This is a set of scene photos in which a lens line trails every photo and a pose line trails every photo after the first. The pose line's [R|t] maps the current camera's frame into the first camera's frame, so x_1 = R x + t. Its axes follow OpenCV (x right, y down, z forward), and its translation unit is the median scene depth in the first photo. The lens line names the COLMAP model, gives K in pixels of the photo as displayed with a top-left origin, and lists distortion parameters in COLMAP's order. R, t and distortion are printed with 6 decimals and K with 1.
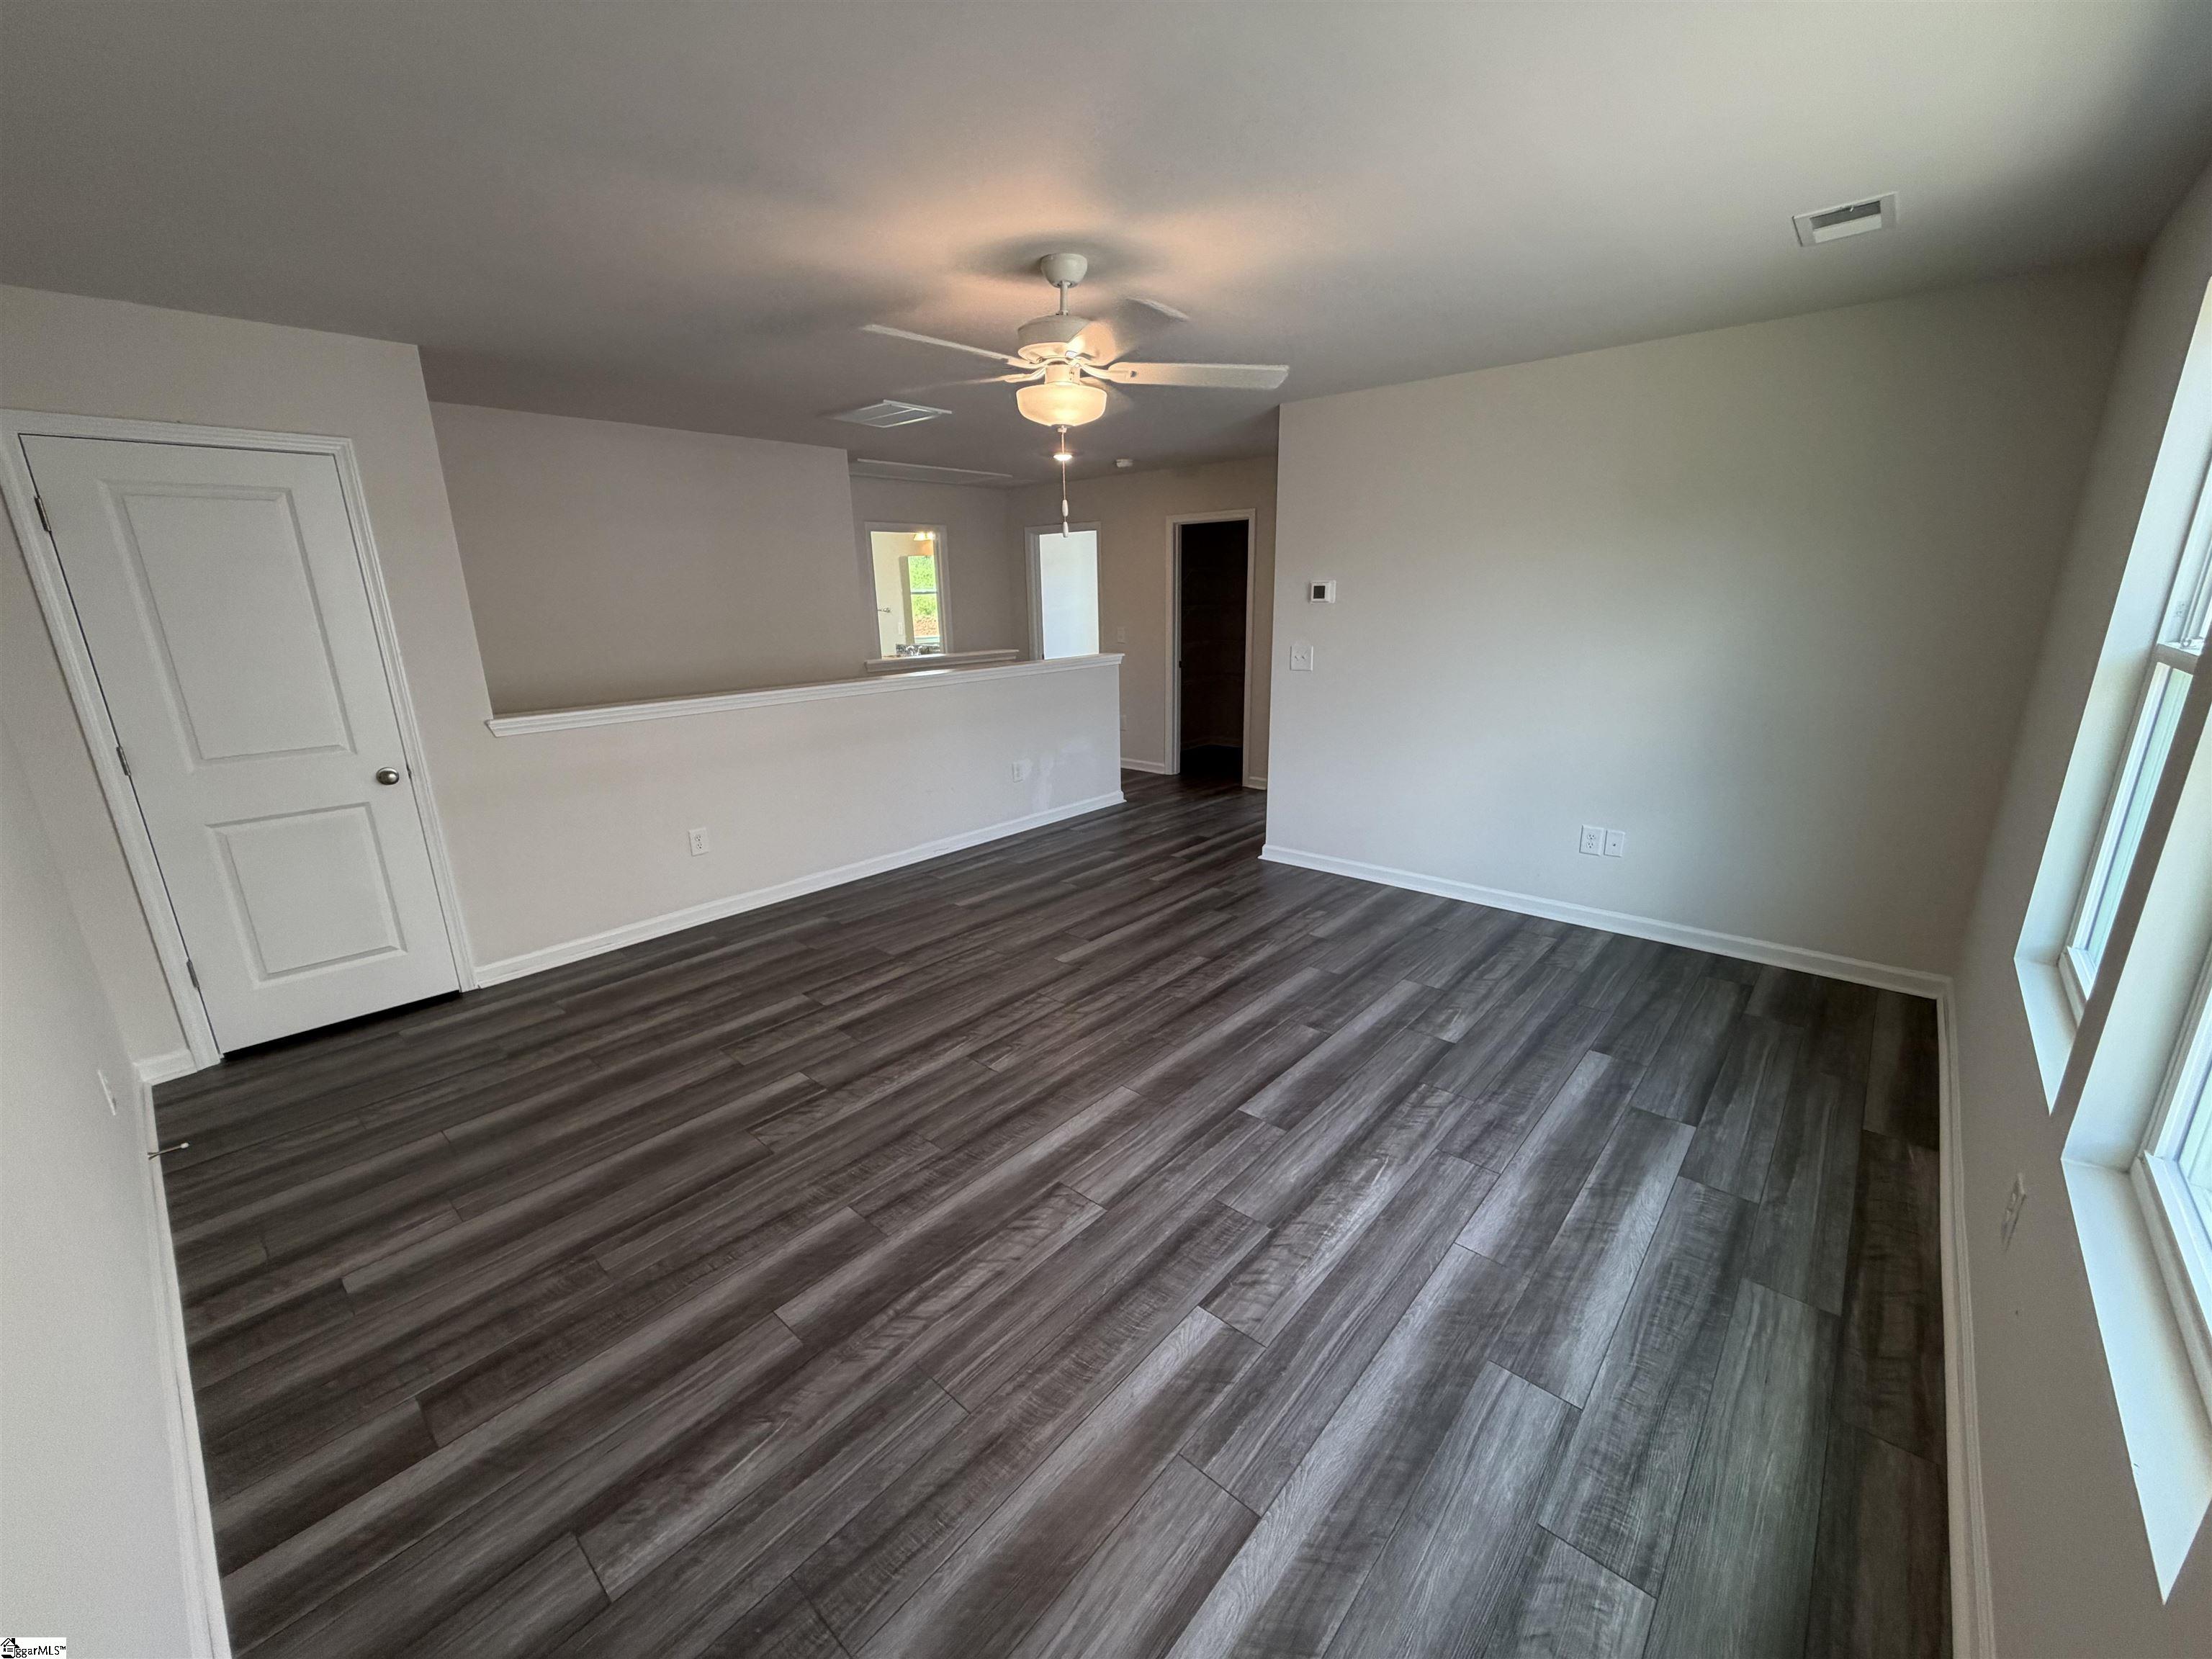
lens RADIAL K [[879.4, 0, 1096.5], [0, 879.4, 835.0], [0, 0, 1]] dist [0.000802, -0.000226]
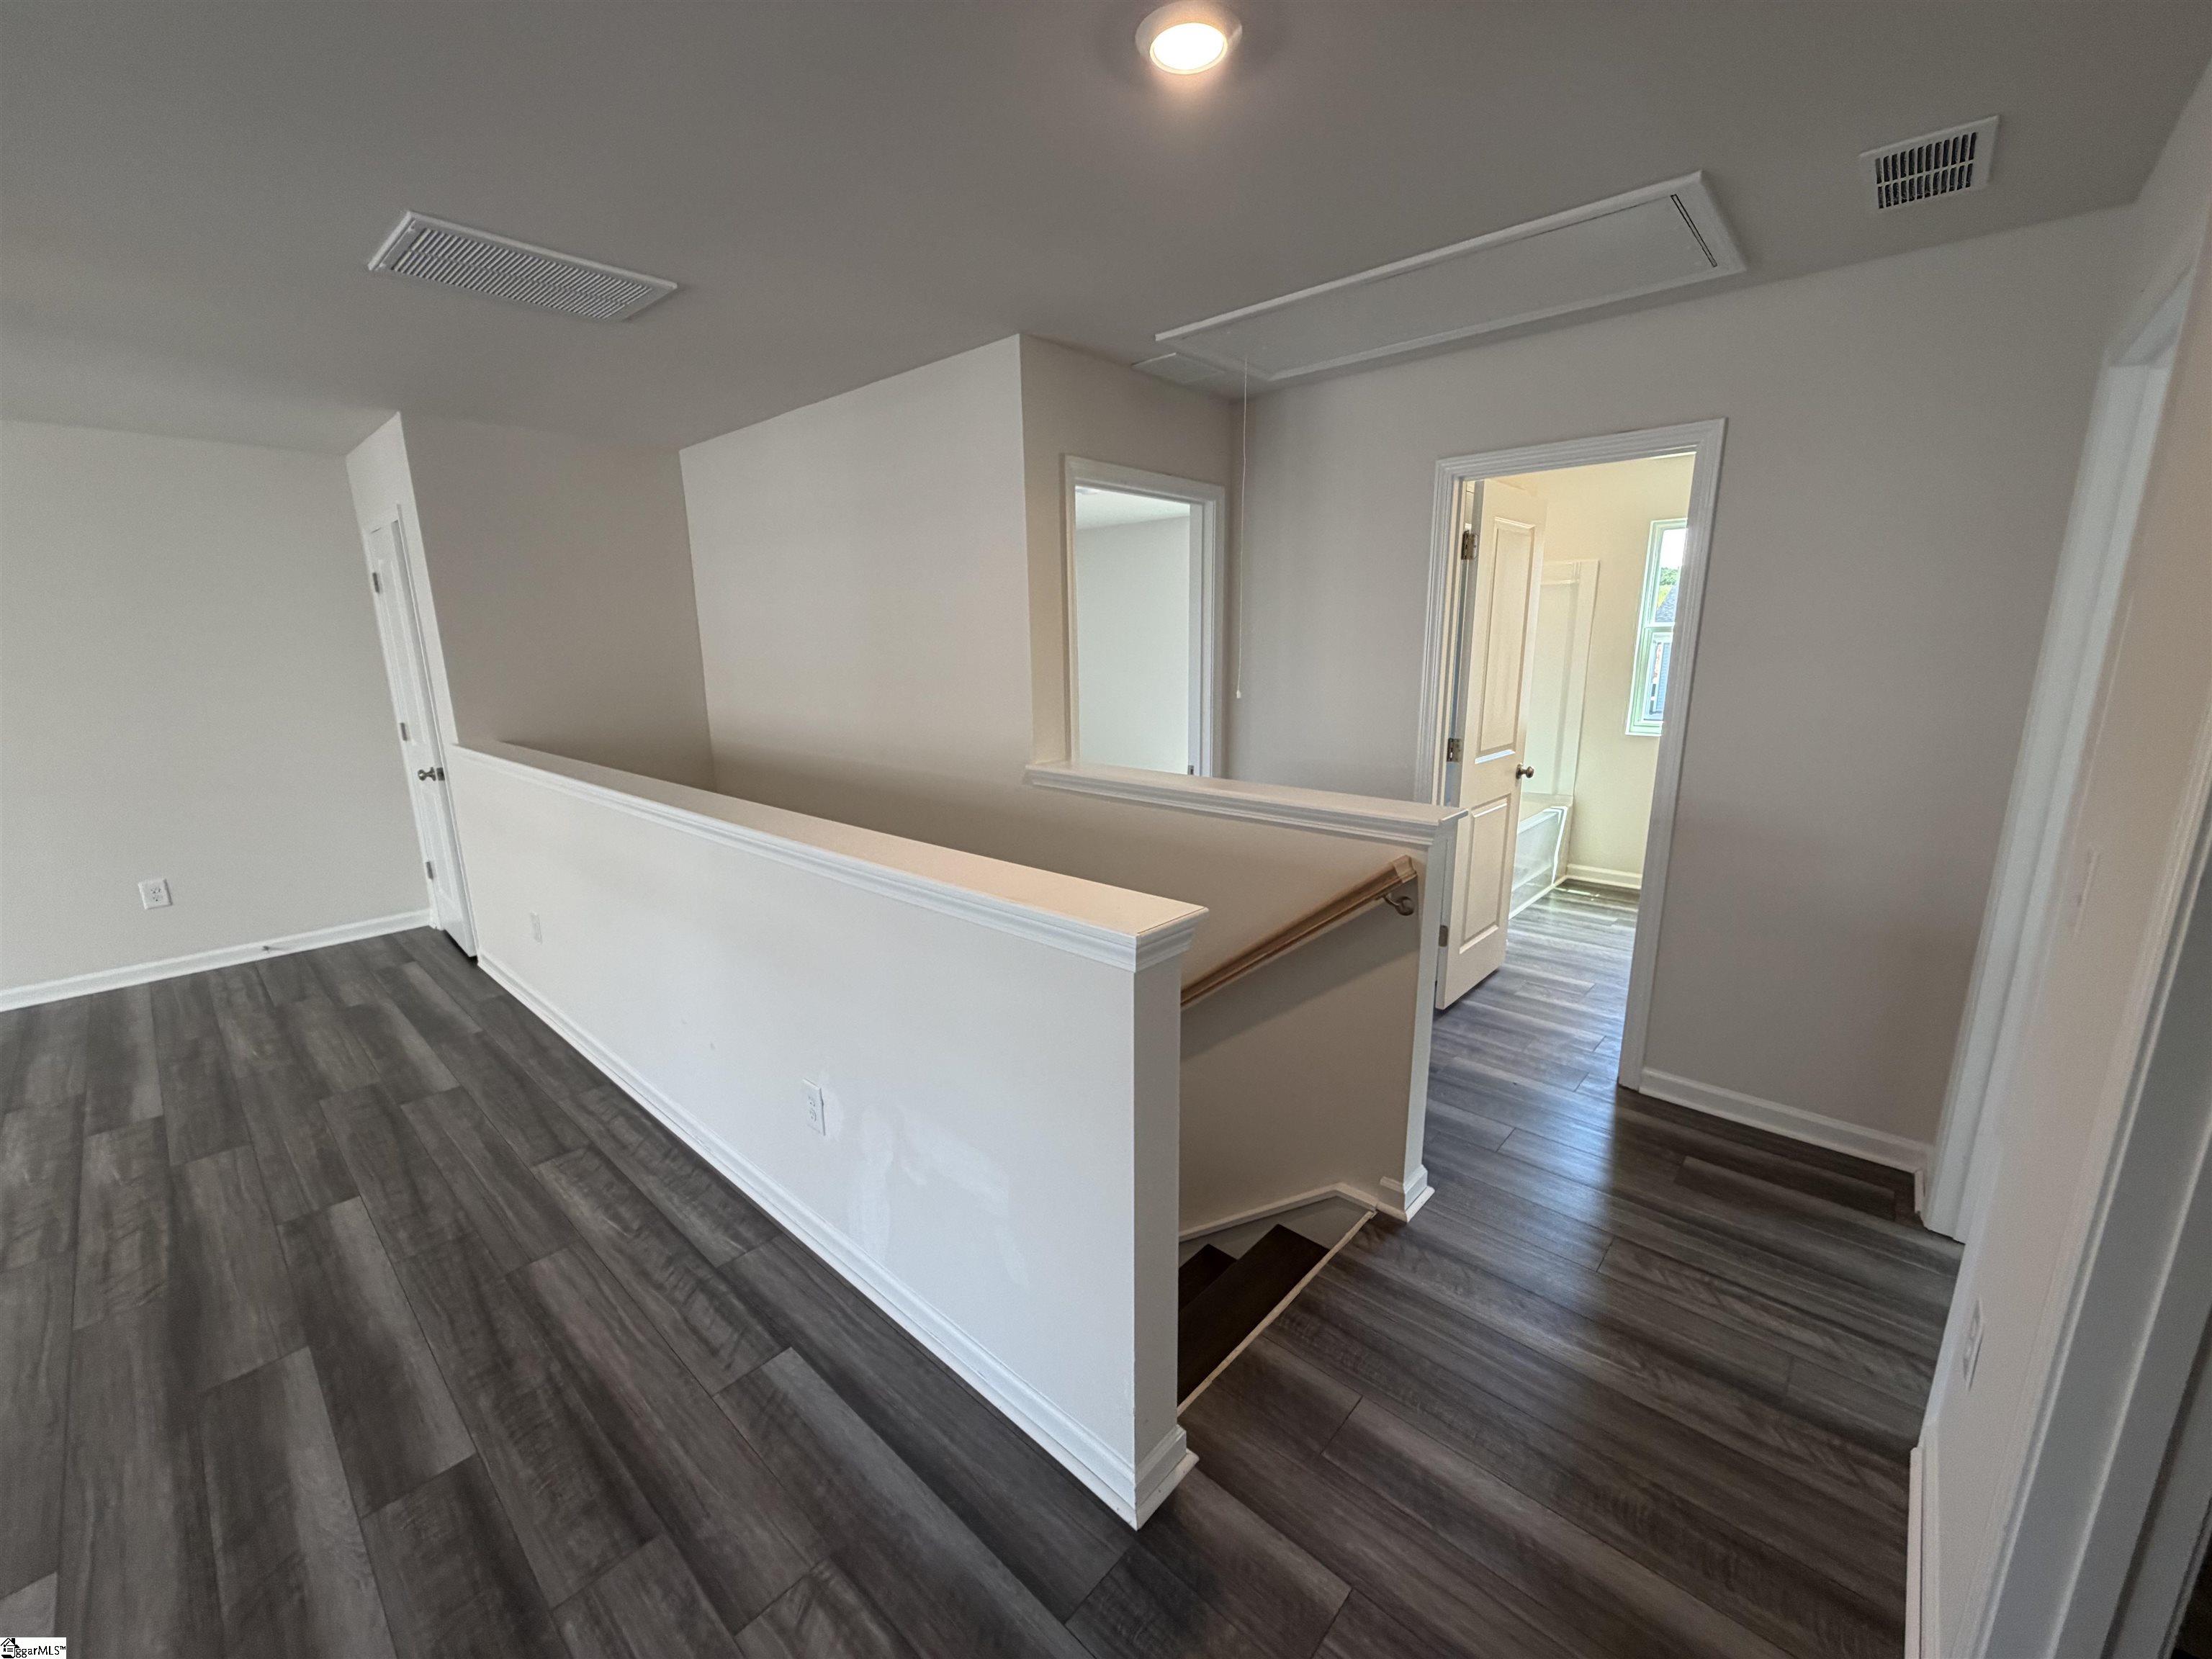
lens RADIAL K [[879.4, 0, 1096.5], [0, 879.4, 835.0], [0, 0, 1]] dist [0.000802, -0.000226]
pose [[-0.006259, 0.235632, -0.971822, 0.366397], [-0.260694, 0.937850, 0.229074, -0.441942], [0.965401, 0.254782, 0.055558, 1.586096]]
